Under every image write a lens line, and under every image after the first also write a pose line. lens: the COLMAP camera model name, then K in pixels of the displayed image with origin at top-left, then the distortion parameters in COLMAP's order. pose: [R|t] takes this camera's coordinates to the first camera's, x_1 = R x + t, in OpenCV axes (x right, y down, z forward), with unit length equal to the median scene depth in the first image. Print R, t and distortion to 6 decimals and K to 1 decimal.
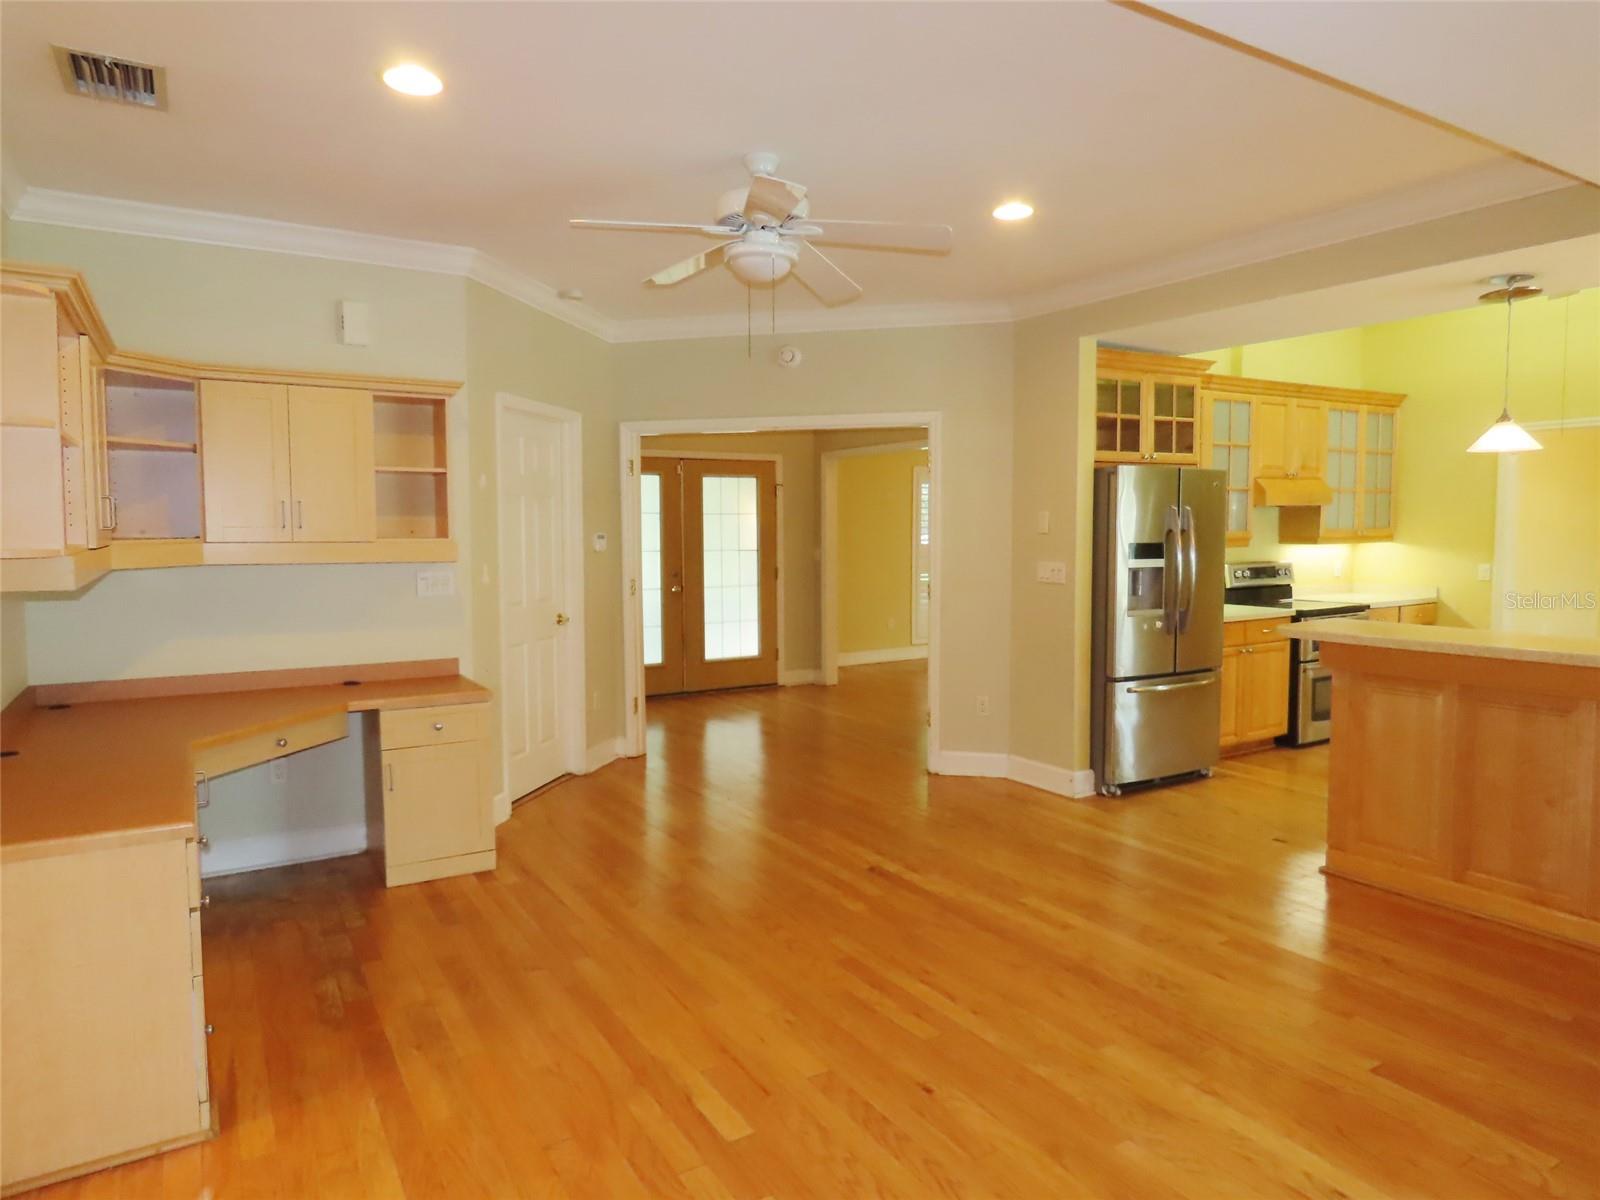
lens RADIAL K [[1006.6, 0, 796.9], [0, 1006.6, 599.5], [0, 0, 1]] dist [-0.009211, 0.000118]
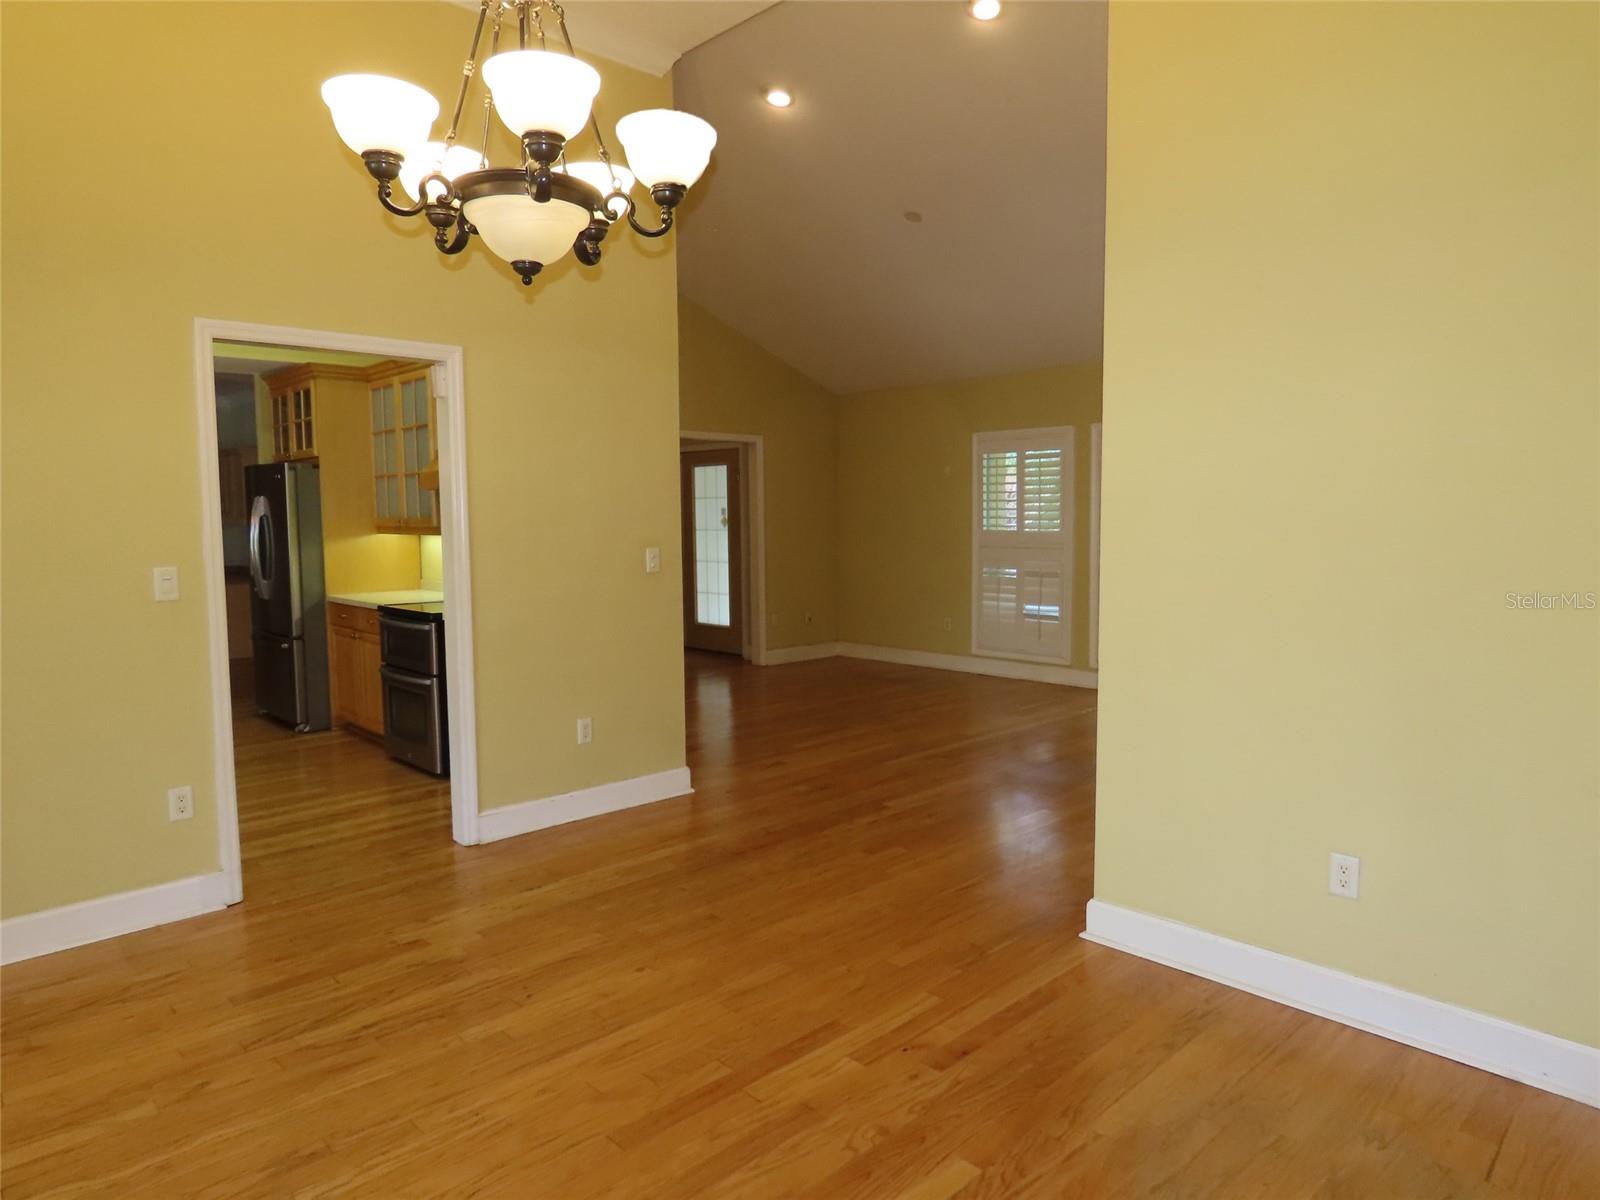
lens RADIAL K [[1006.6, 0, 796.9], [0, 1006.6, 599.5], [0, 0, 1]] dist [-0.009211, 0.000118]
pose [[0.230435, 0.093722, -0.968564, 1.643438], [-0.067873, 0.994475, 0.080081, -0.101799], [0.970718, 0.047286, 0.235523, 1.310348]]
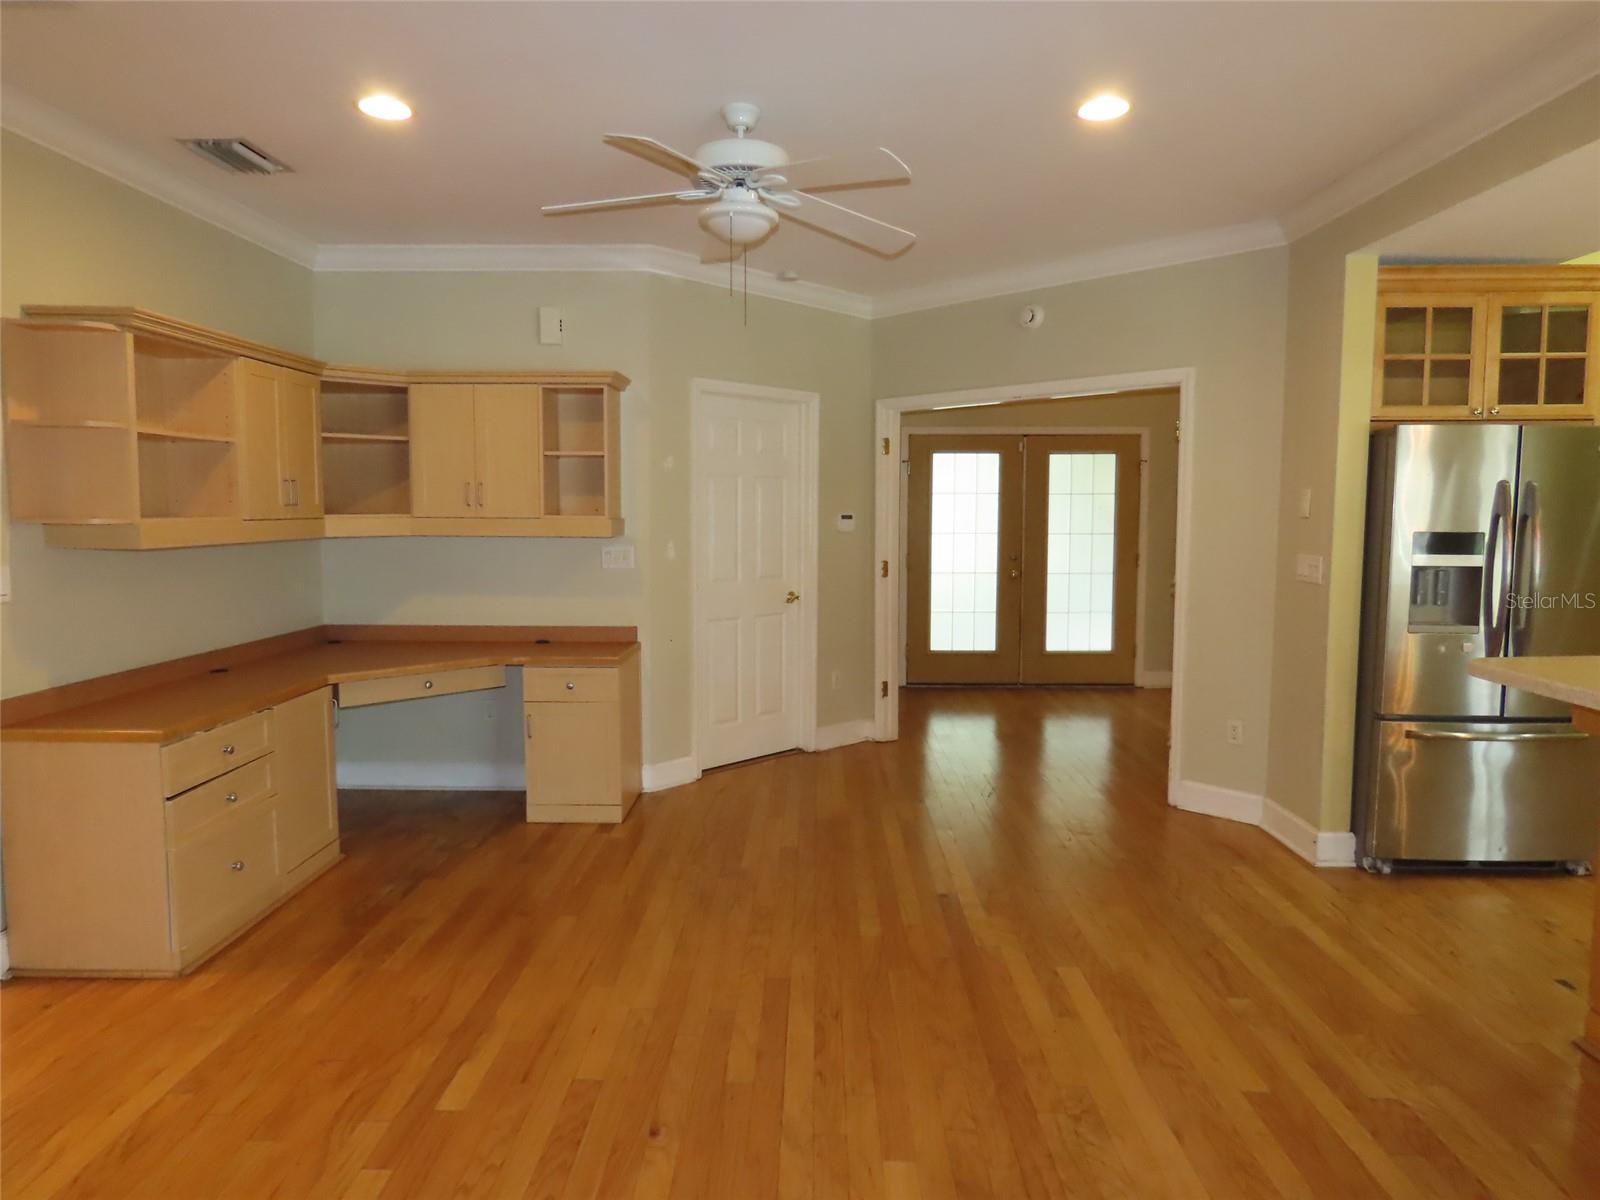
lens RADIAL K [[1006.6, 0, 796.9], [0, 1006.6, 599.5], [0, 0, 1]] dist [-0.009211, 0.000118]
pose [[0.848234, 0.053327, -0.526930, 0.317353], [-0.043736, 0.998573, 0.030654, -0.009631], [0.527813, -0.002956, 0.849356, 0.141157]]
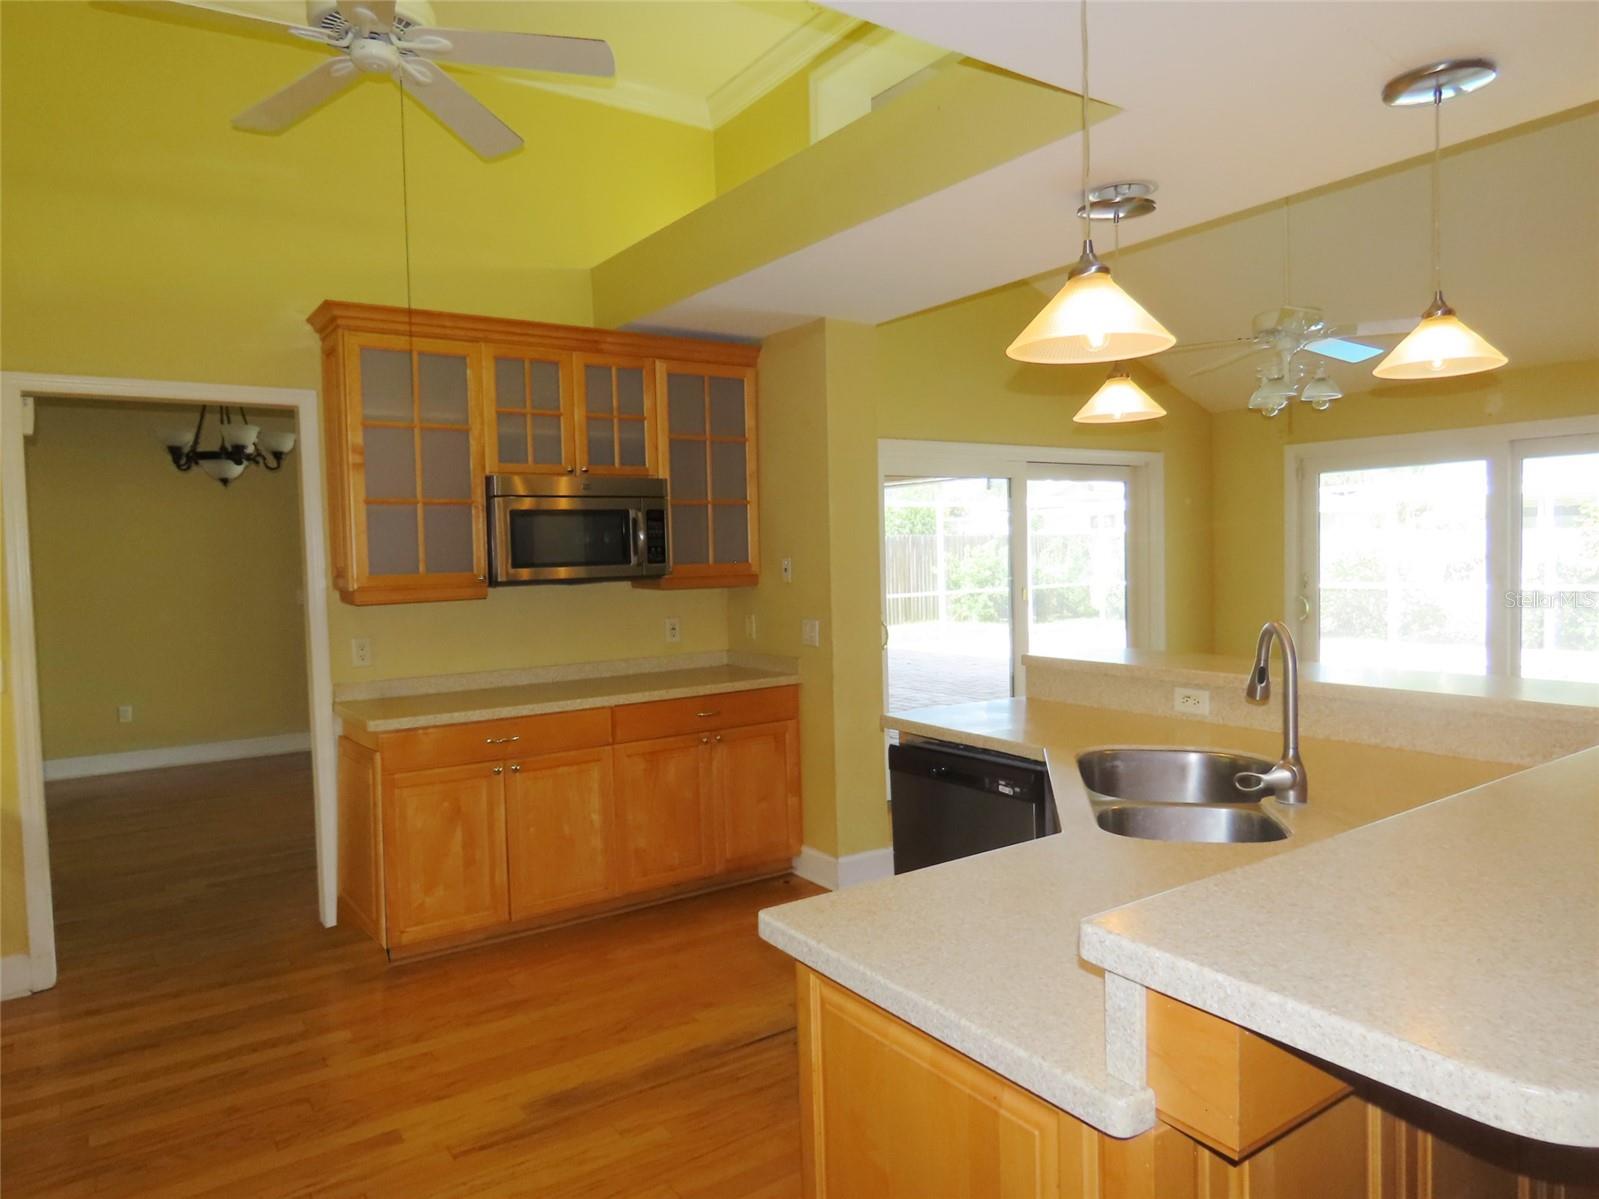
lens RADIAL K [[1031.8, 0, 791.8], [0, 1031.8, 601.1], [0, 0, 1]] dist [-0.008730, 0.001870]
pose [[-0.055426, -0.036842, 0.997783, 0.227724], [0.095684, 0.994524, 0.042037, -0.058336], [-0.993867, 0.097802, -0.051597, 0.811346]]
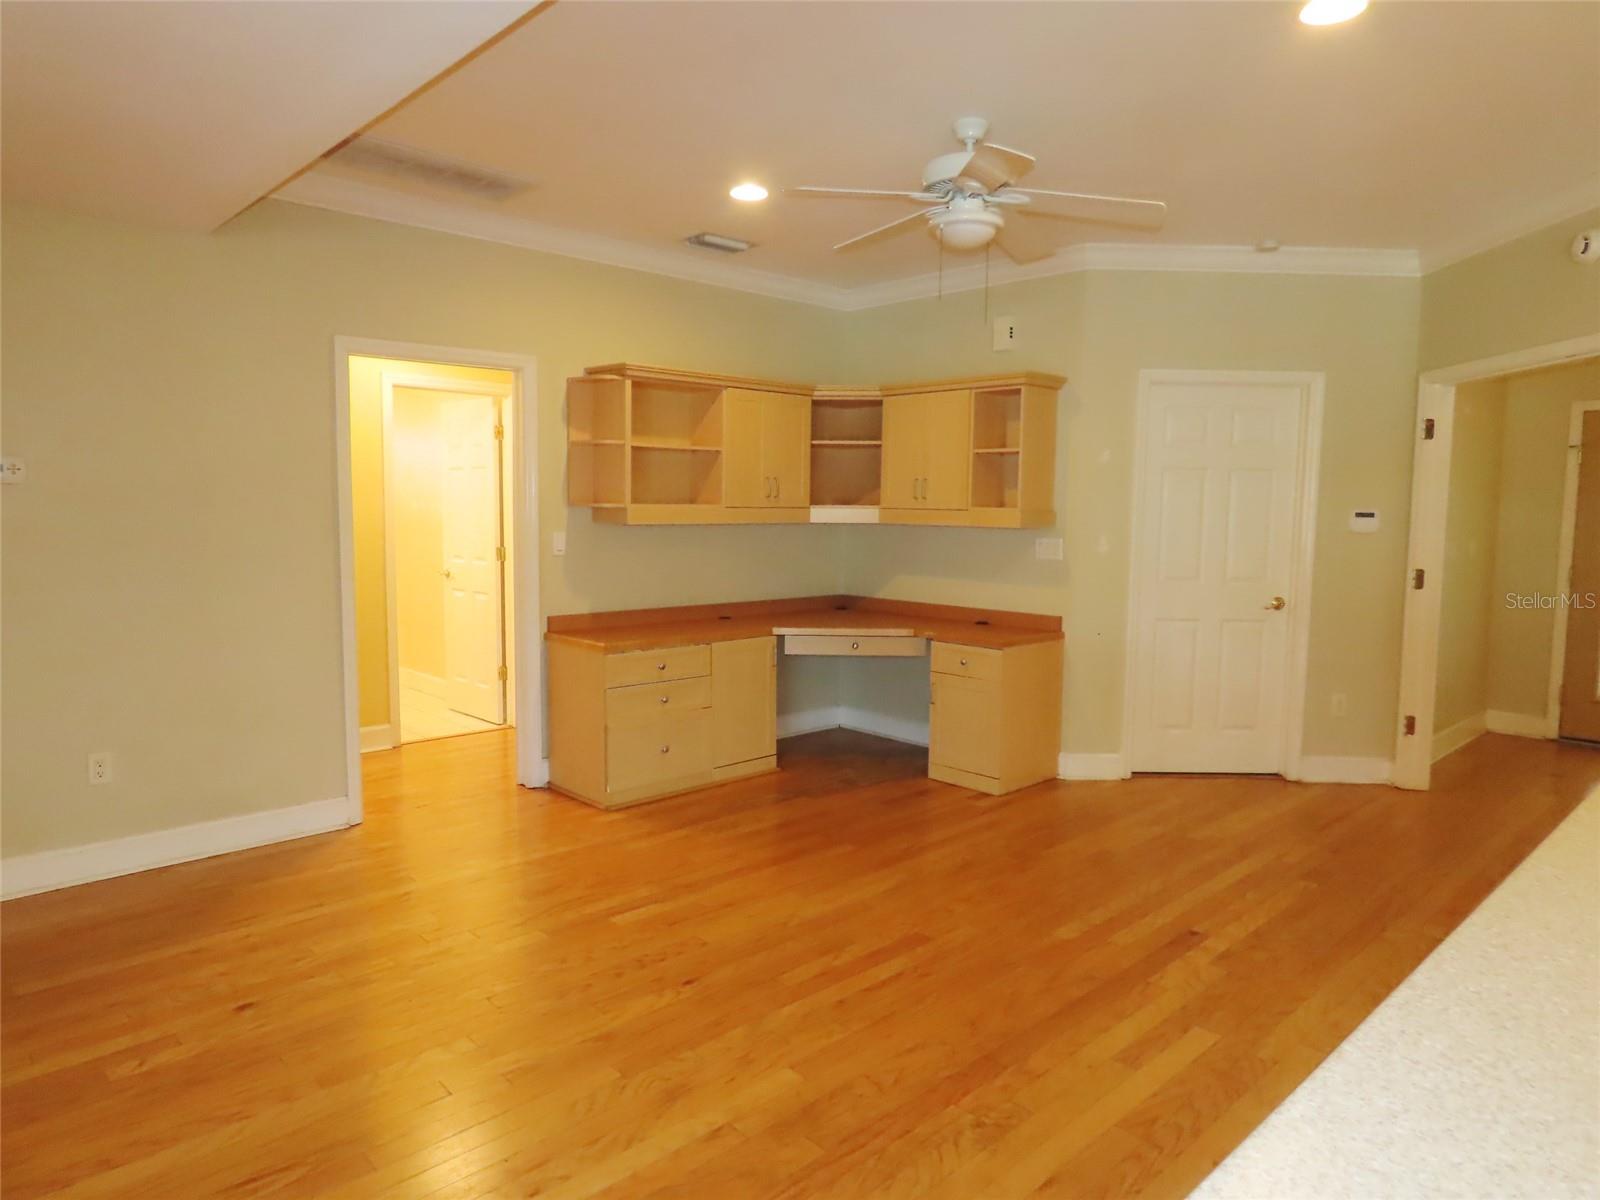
lens RADIAL K [[999.9, 0, 800.6], [0, 999.9, 598.8], [0, 0, 1]] dist [-0.004505, -0.002471]
pose [[0.220223, 0.098058, -0.970508, 0.565241], [-0.082542, 0.993239, 0.081625, -0.023434], [0.971951, 0.062132, 0.226828, 0.387147]]
